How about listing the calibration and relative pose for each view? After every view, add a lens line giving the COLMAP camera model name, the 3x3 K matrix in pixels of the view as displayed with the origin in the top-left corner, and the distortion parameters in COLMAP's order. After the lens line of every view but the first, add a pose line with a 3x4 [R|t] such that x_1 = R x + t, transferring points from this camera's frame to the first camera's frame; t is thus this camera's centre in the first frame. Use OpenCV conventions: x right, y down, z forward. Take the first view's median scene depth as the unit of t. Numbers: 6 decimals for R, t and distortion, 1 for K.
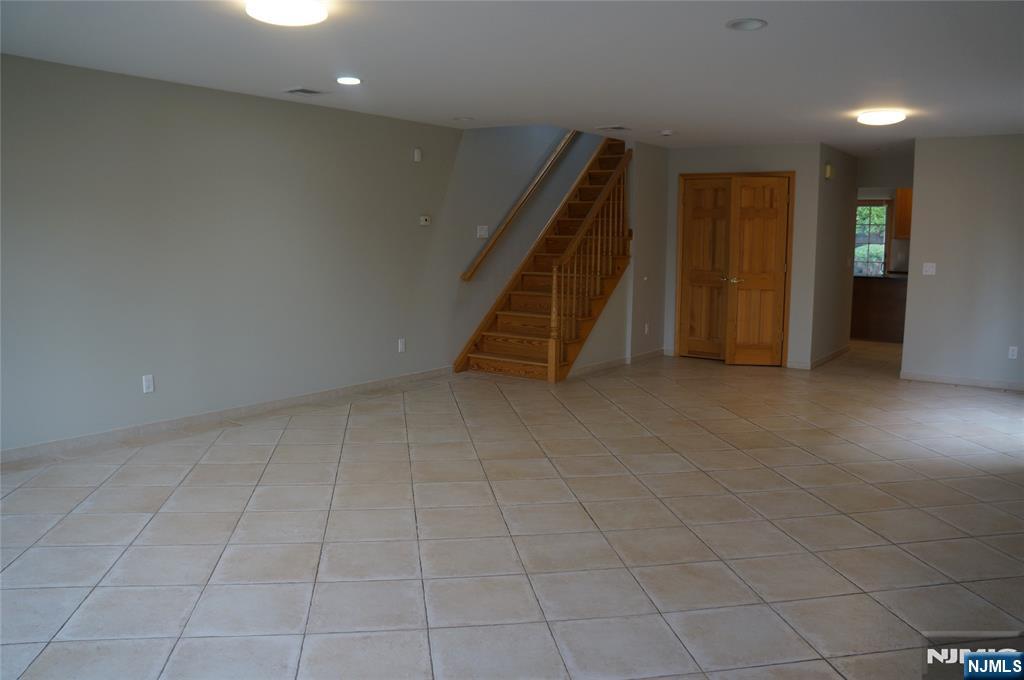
lens RADIAL K [[825.9, 0, 512.0], [0, 825.9, 340.0], [0, 0, 1]] dist [-0.135821, -0.000690]
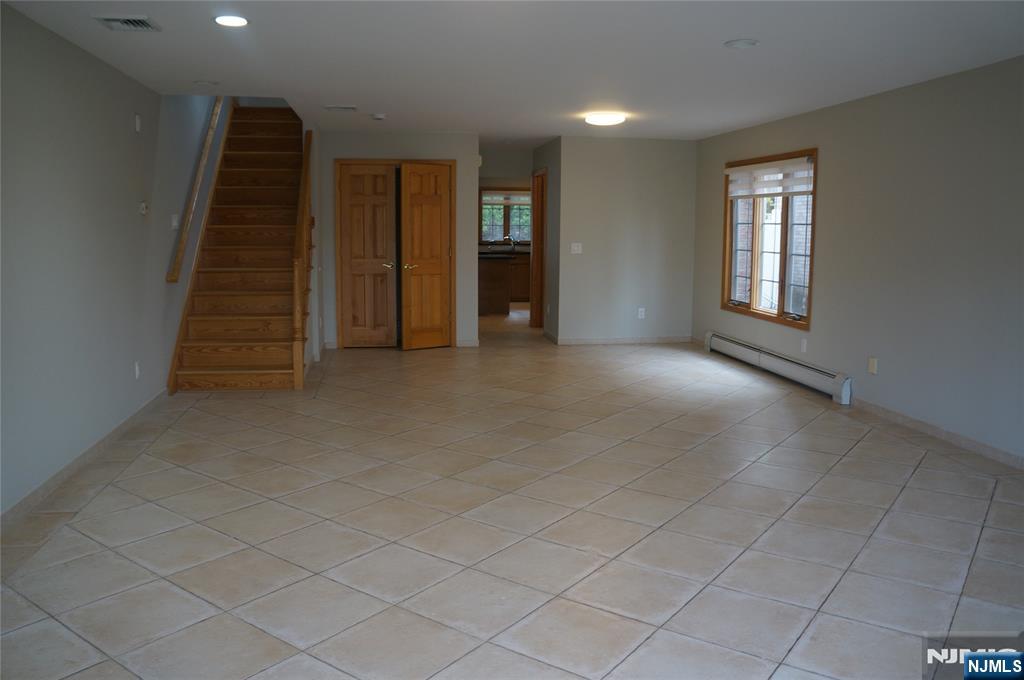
lens RADIAL K [[825.9, 0, 512.0], [0, 825.9, 340.0], [0, 0, 1]] dist [-0.135821, -0.000690]
pose [[0.700696, -0.101920, 0.706142, -0.375782], [0.088731, 0.994509, 0.055494, -0.028469], [-0.707921, 0.023772, 0.705892, 0.198863]]
